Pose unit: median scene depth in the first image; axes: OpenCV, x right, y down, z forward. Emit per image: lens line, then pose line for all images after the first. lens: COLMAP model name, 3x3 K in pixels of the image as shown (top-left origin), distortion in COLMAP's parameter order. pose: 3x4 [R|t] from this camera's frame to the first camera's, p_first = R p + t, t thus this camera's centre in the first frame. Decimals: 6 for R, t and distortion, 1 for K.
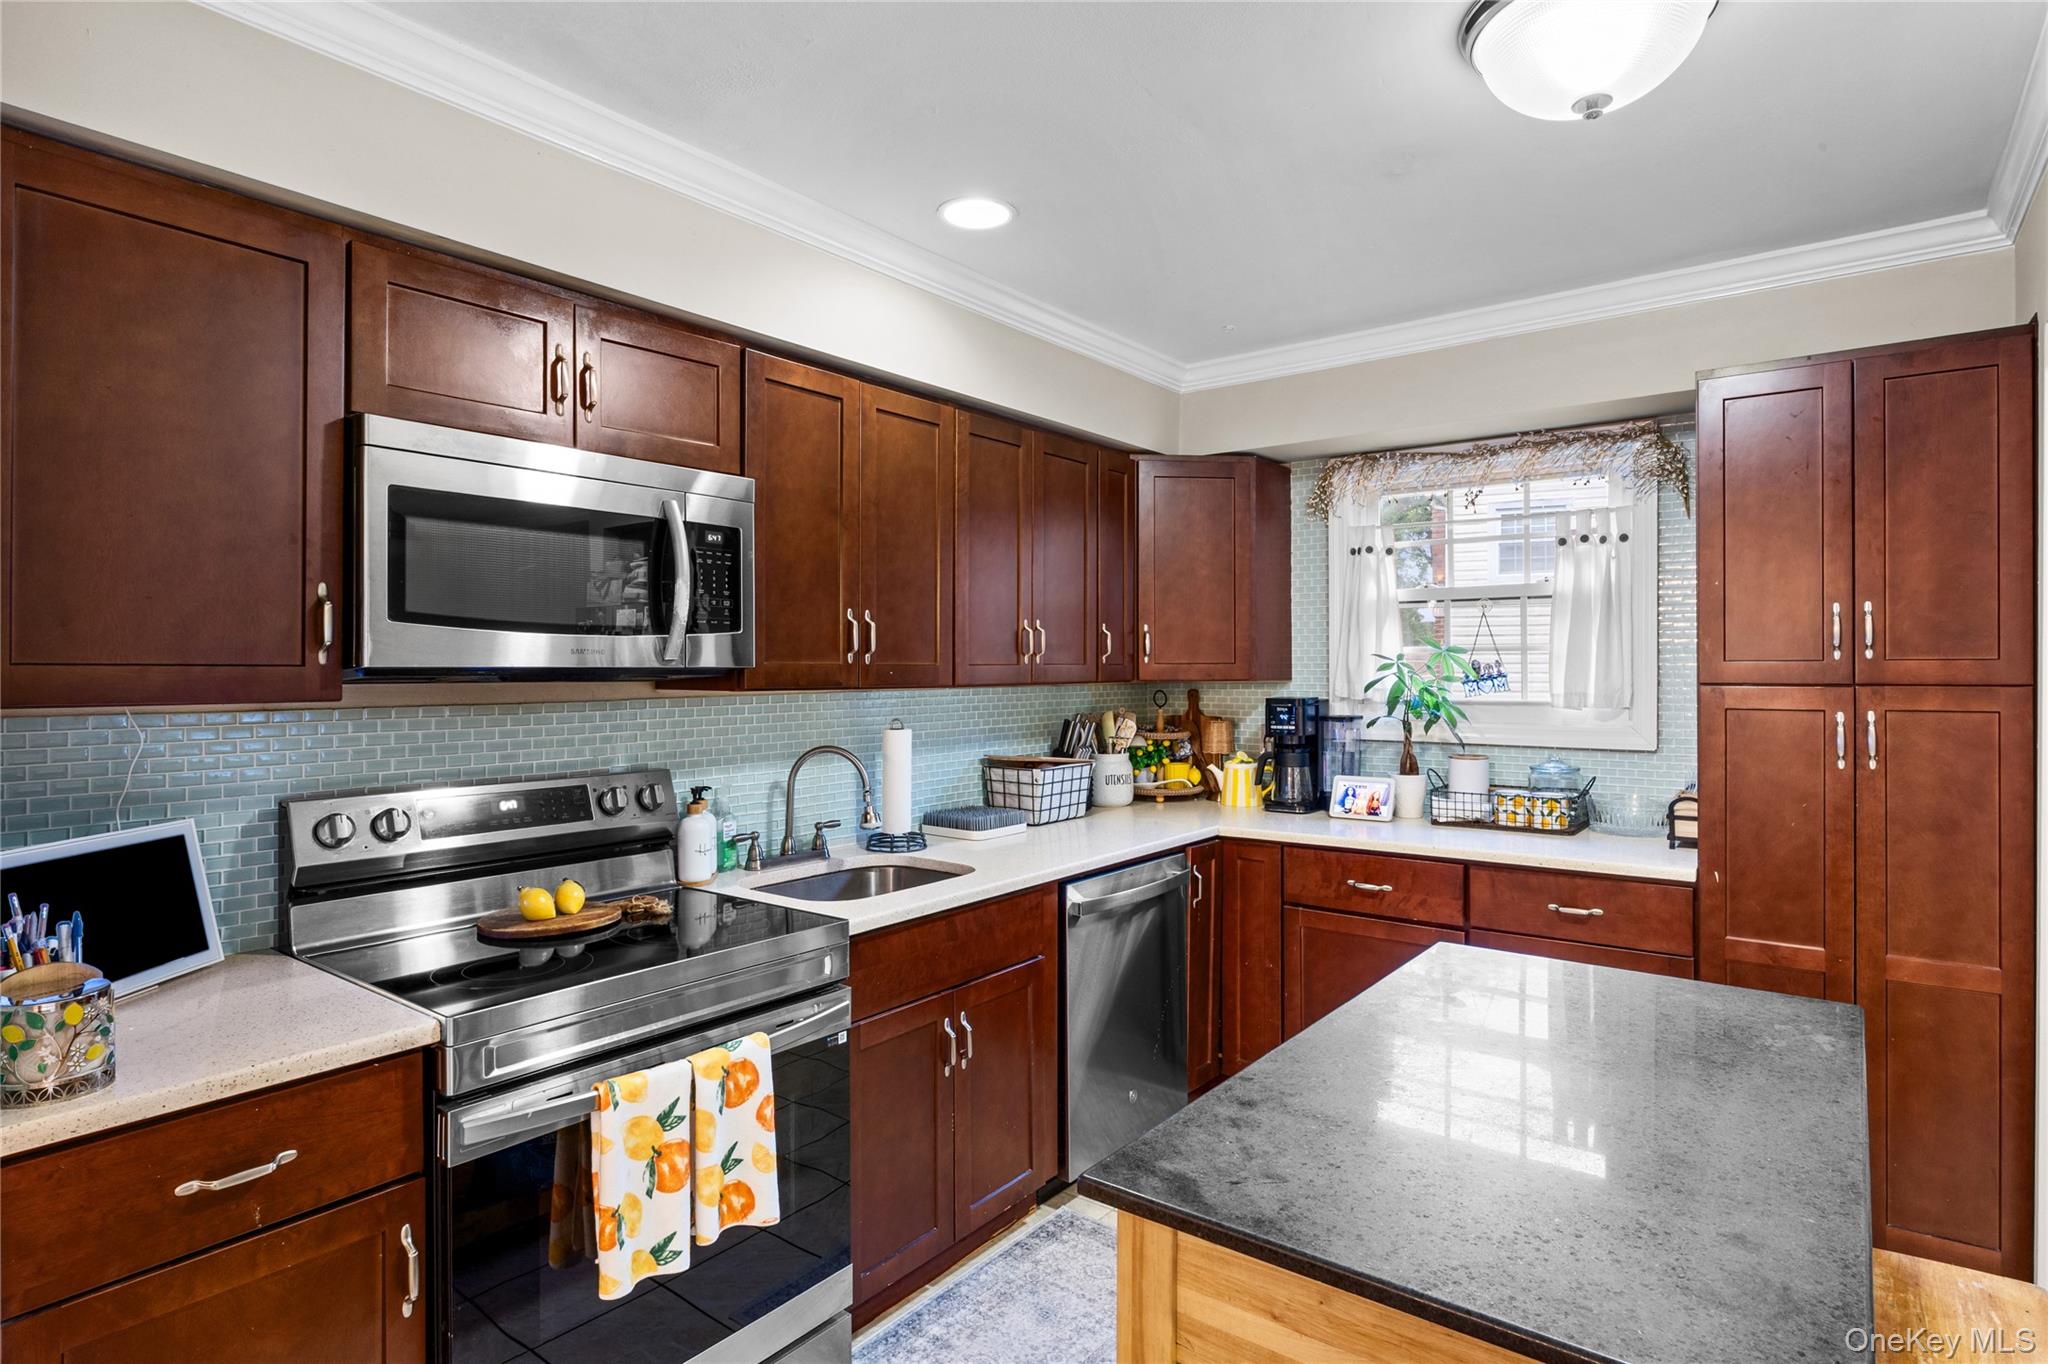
lens RADIAL K [[1085.4, 0, 1031.2], [0, 1085.4, 665.9], [0, 0, 1]] dist [-0.003061, -0.000747]
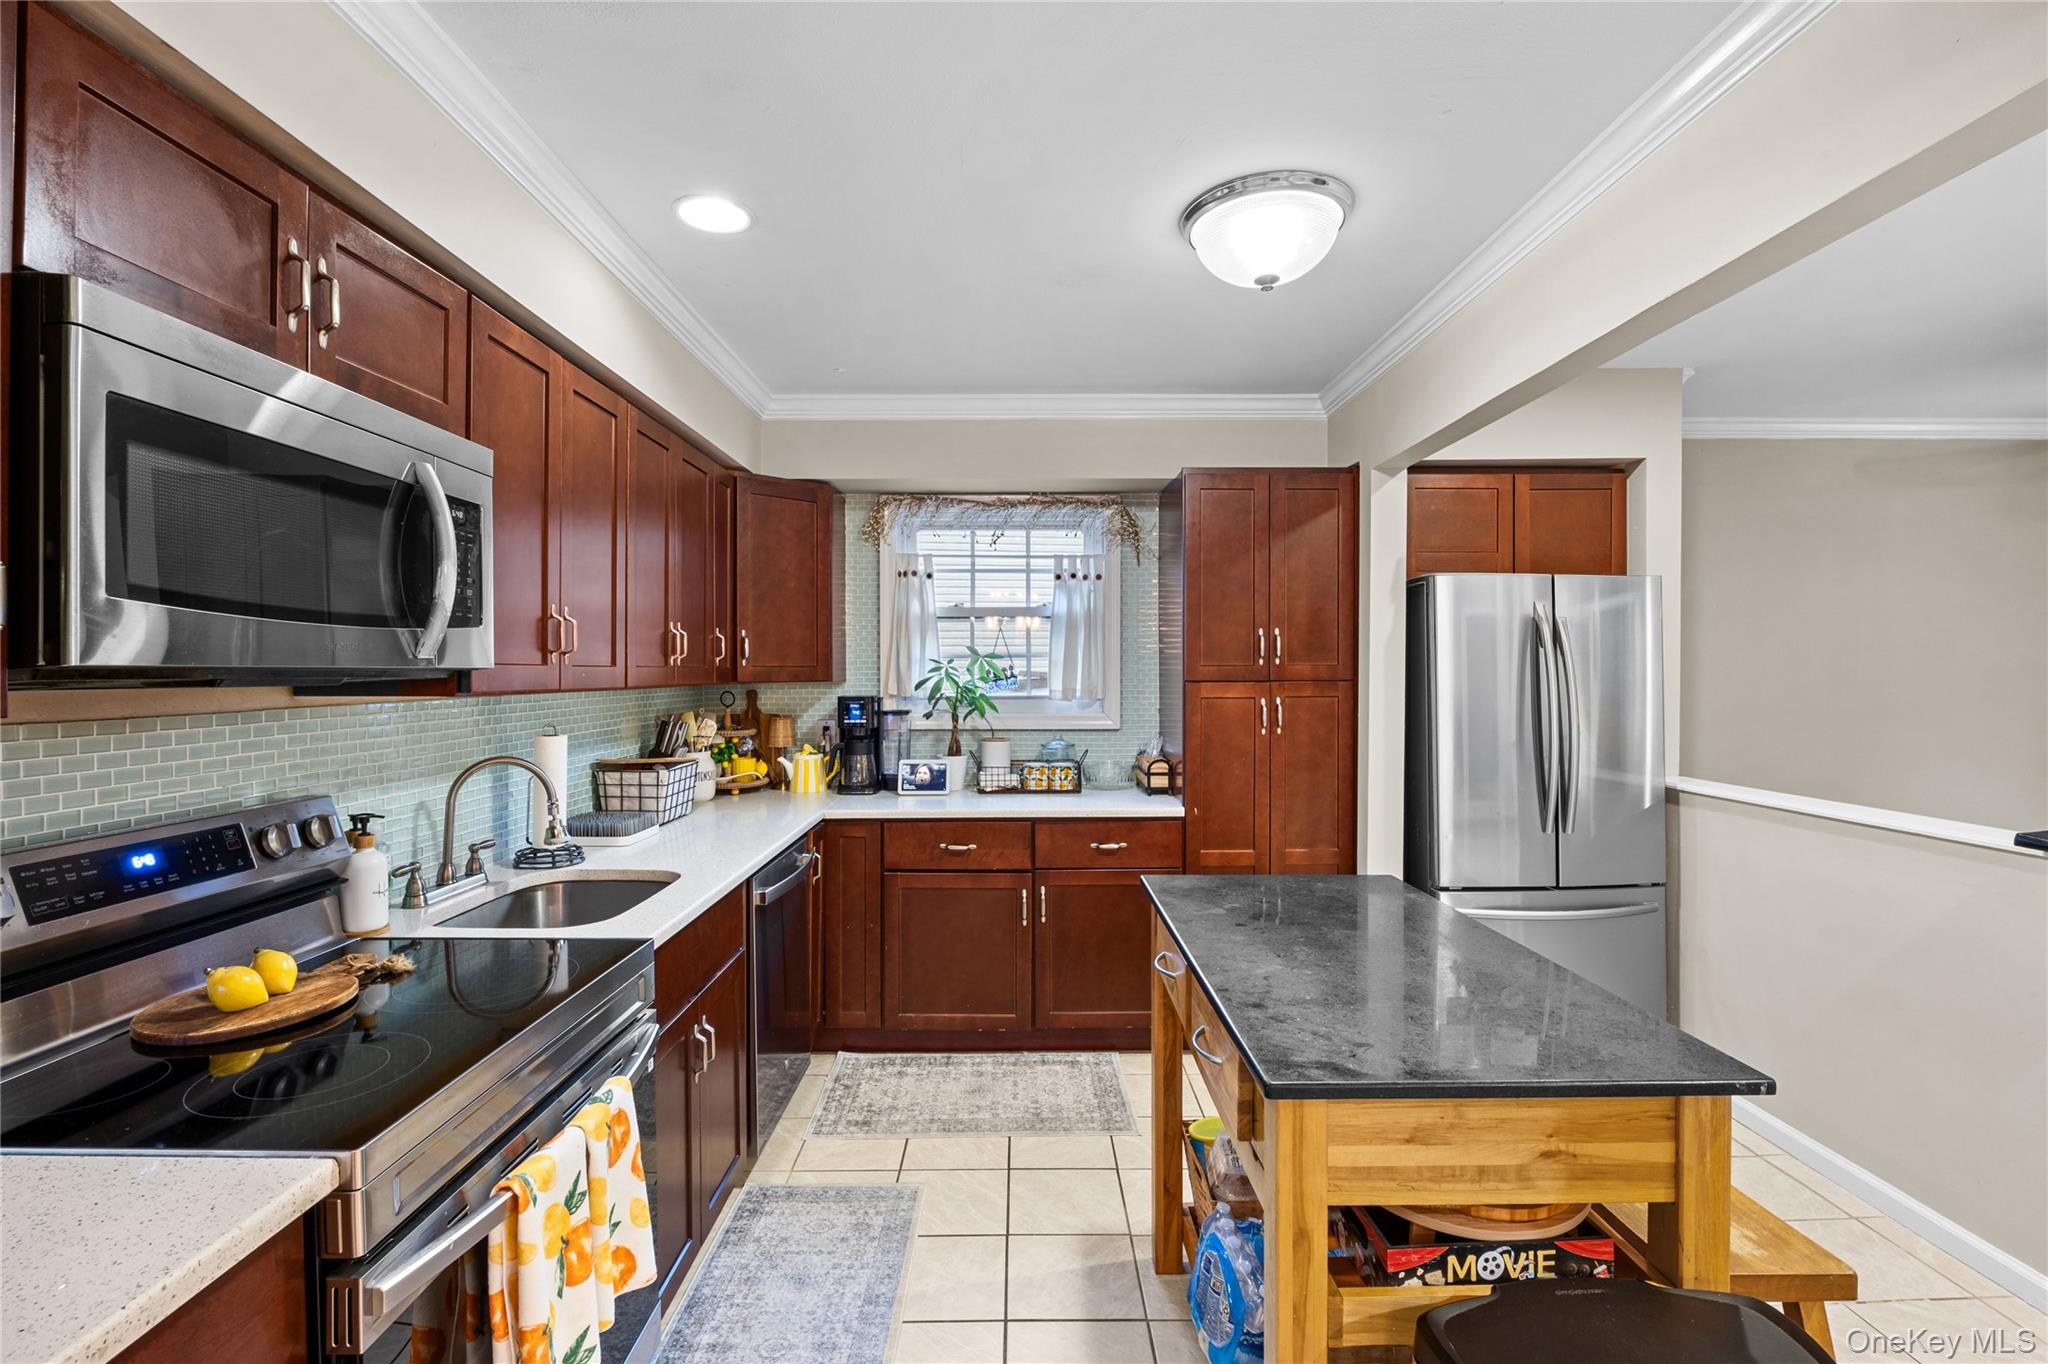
lens RADIAL K [[929.2, 0, 1026.9], [0, 929.2, 675.8], [0, 0, 1]] dist [-0.014132, 0.000599]
pose [[0.790523, -0.002811, 0.612426, -0.282654], [-0.000944, 0.999983, 0.005807, 0.002002], [-0.612432, -0.005169, 0.790507, 0.121742]]
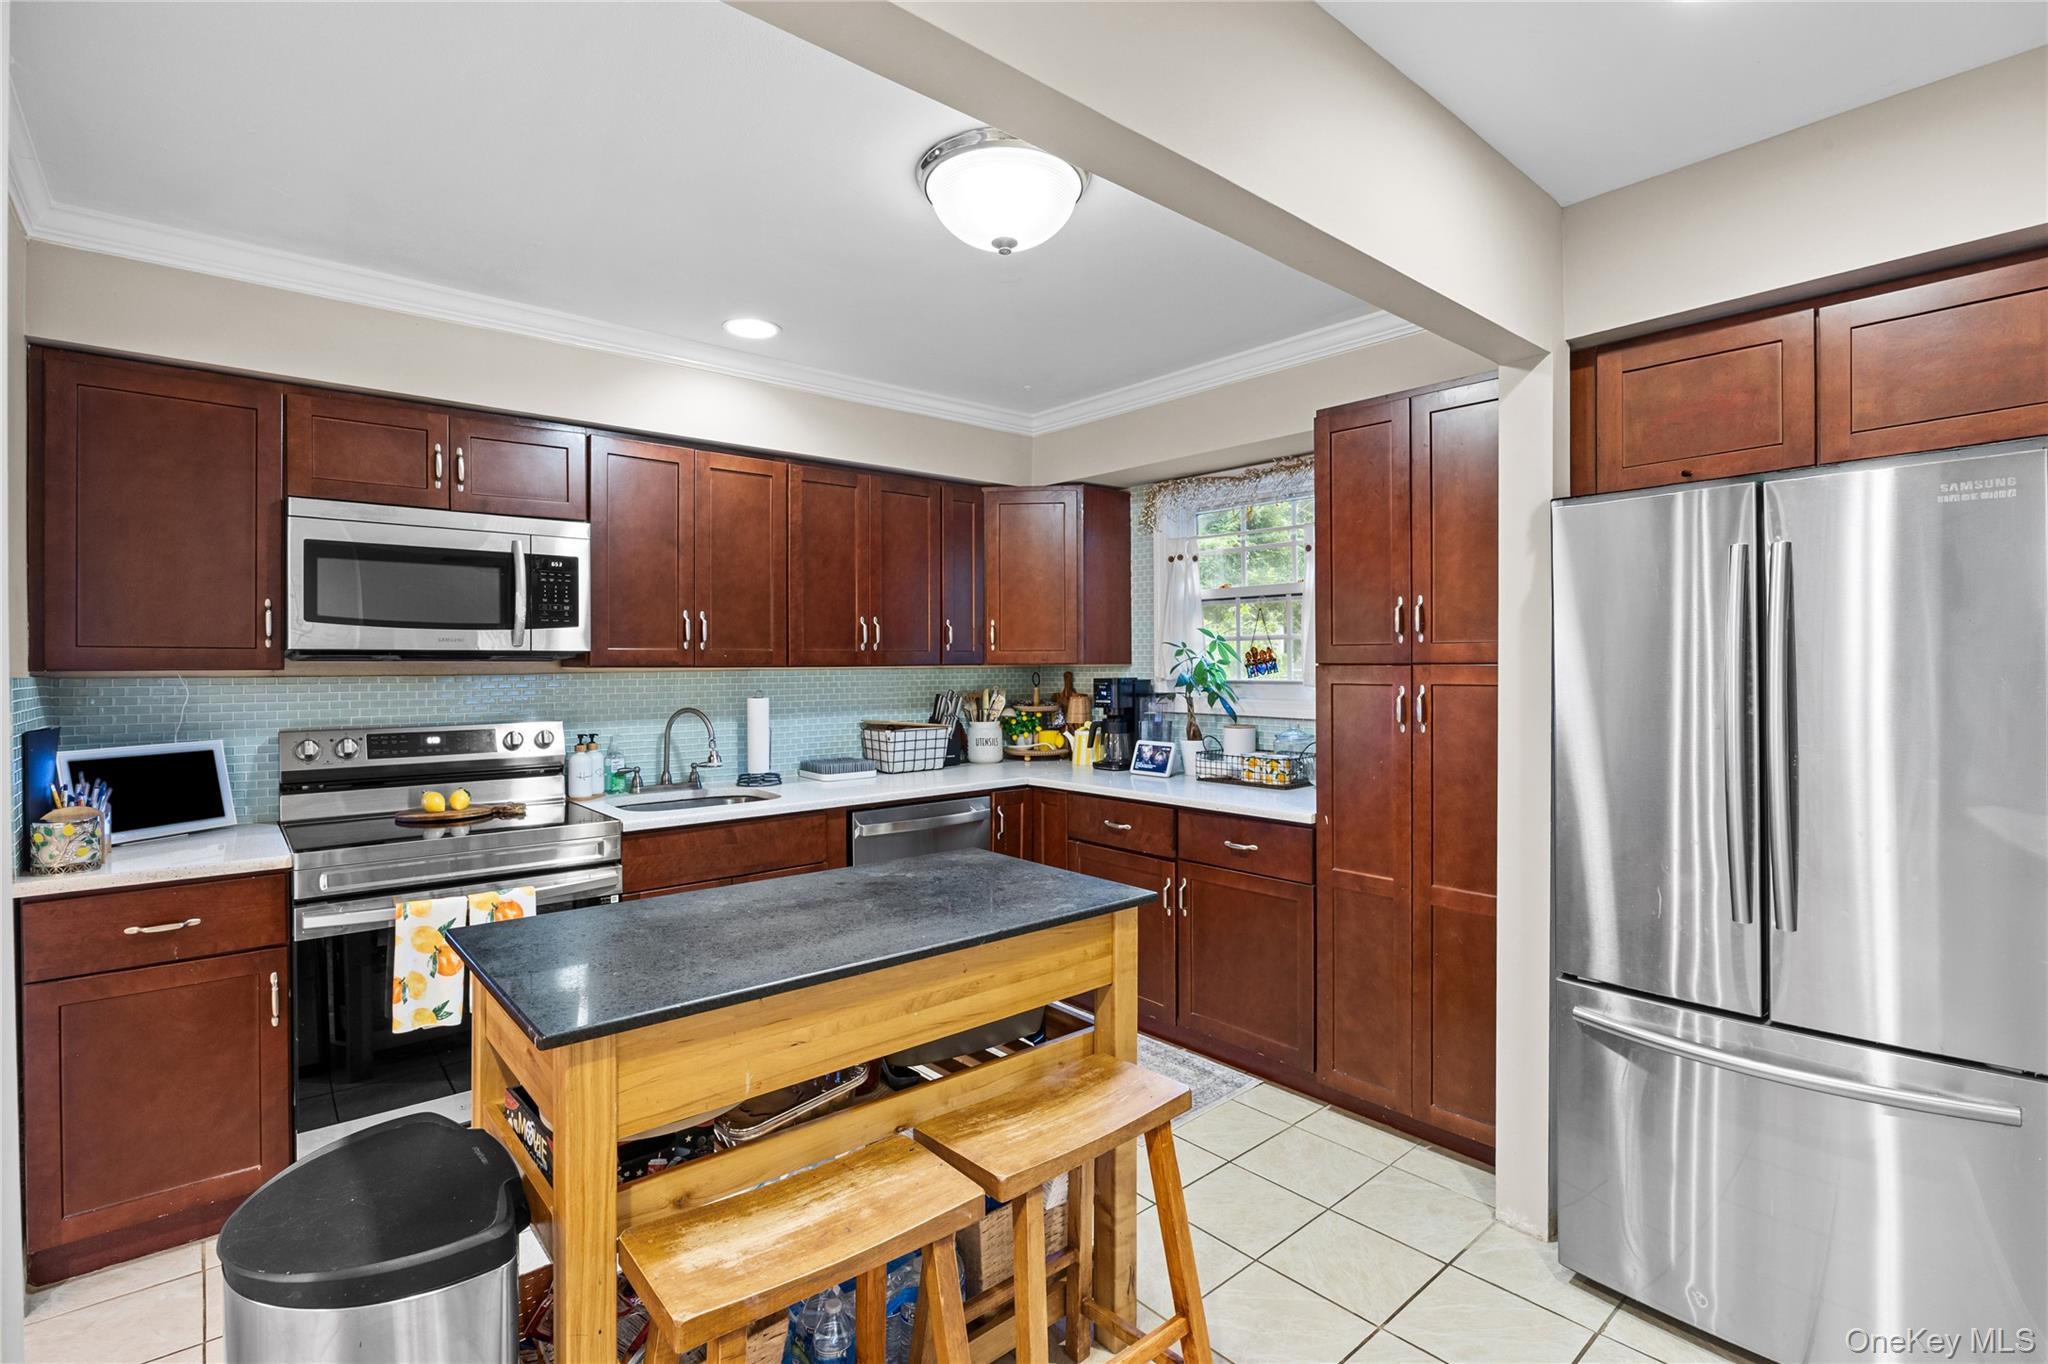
lens RADIAL K [[955.7, 0, 1032.0], [0, 955.7, 665.9], [0, 0, 1]] dist [-0.012679, 0.000634]
pose [[0.979401, 0.000432, -0.201927, 0.454231], [0.000780, 0.999982, 0.005921, 0.010859], [0.201925, -0.005957, 0.979383, -0.113216]]
